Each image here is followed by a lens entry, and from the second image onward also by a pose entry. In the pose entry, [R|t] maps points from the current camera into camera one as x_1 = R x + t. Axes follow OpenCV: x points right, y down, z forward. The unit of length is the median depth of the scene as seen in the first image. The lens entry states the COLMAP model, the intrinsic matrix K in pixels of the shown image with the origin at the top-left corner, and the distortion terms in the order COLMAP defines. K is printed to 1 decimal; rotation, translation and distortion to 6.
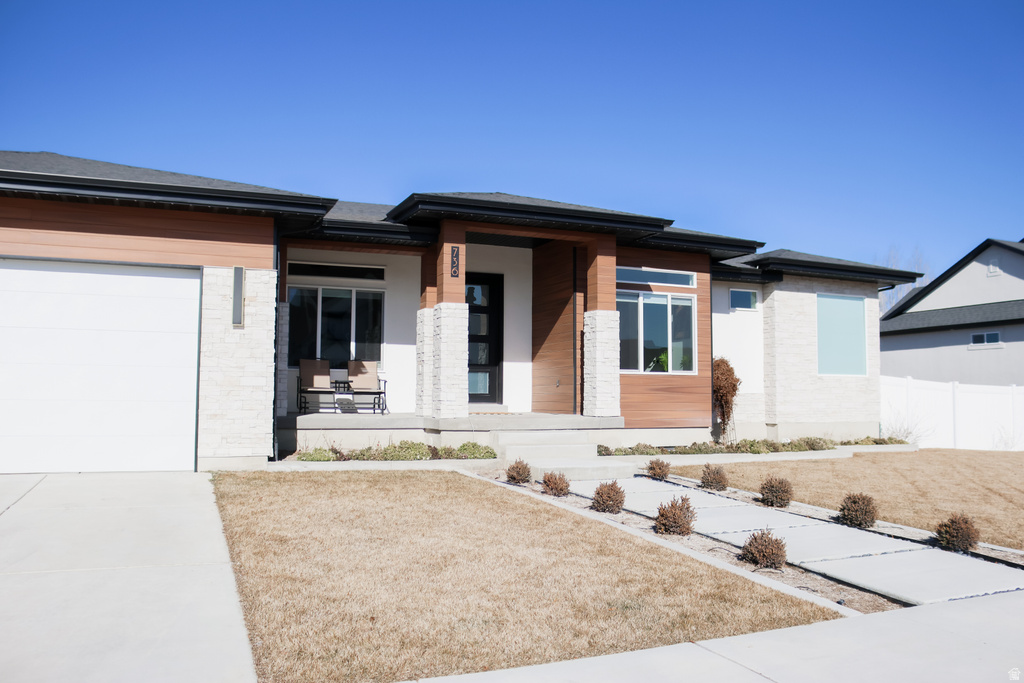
lens RADIAL K [[817.9, 0, 512.0], [0, 817.9, 341.5], [0, 0, 1]] dist [-0.144589, 0.087237]
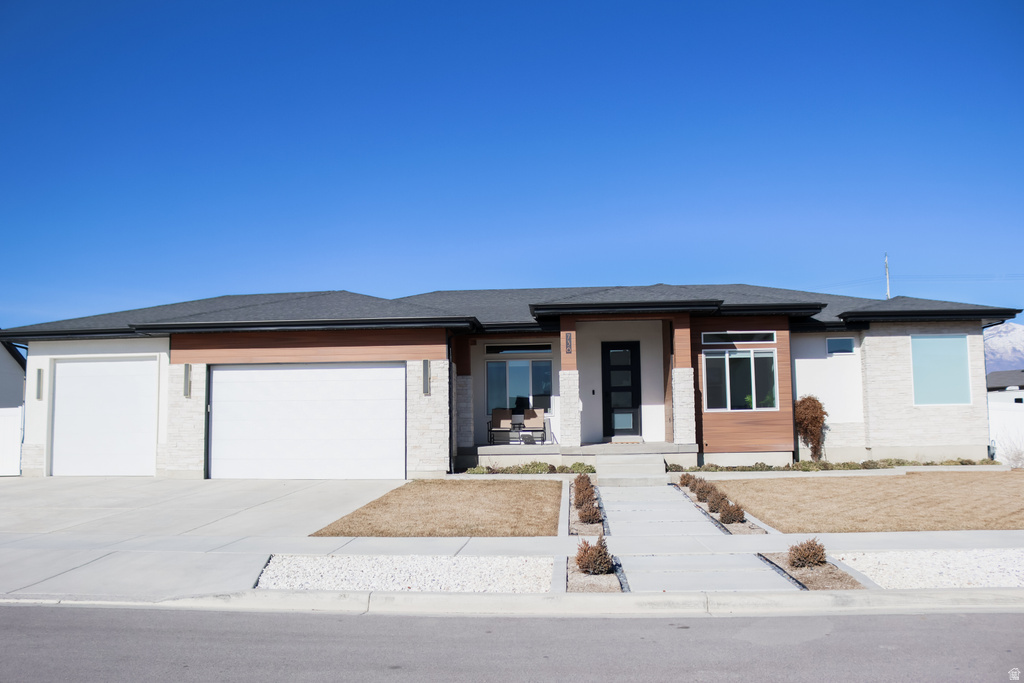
lens RADIAL K [[817.9, 0, 512.0], [0, 817.9, 341.5], [0, 0, 1]] dist [-0.144589, 0.087237]
pose [[0.893006, -0.065473, -0.445258, 0.433330], [0.049019, 0.997625, -0.048385, -0.027652], [0.447368, 0.021383, 0.894094, -0.339609]]
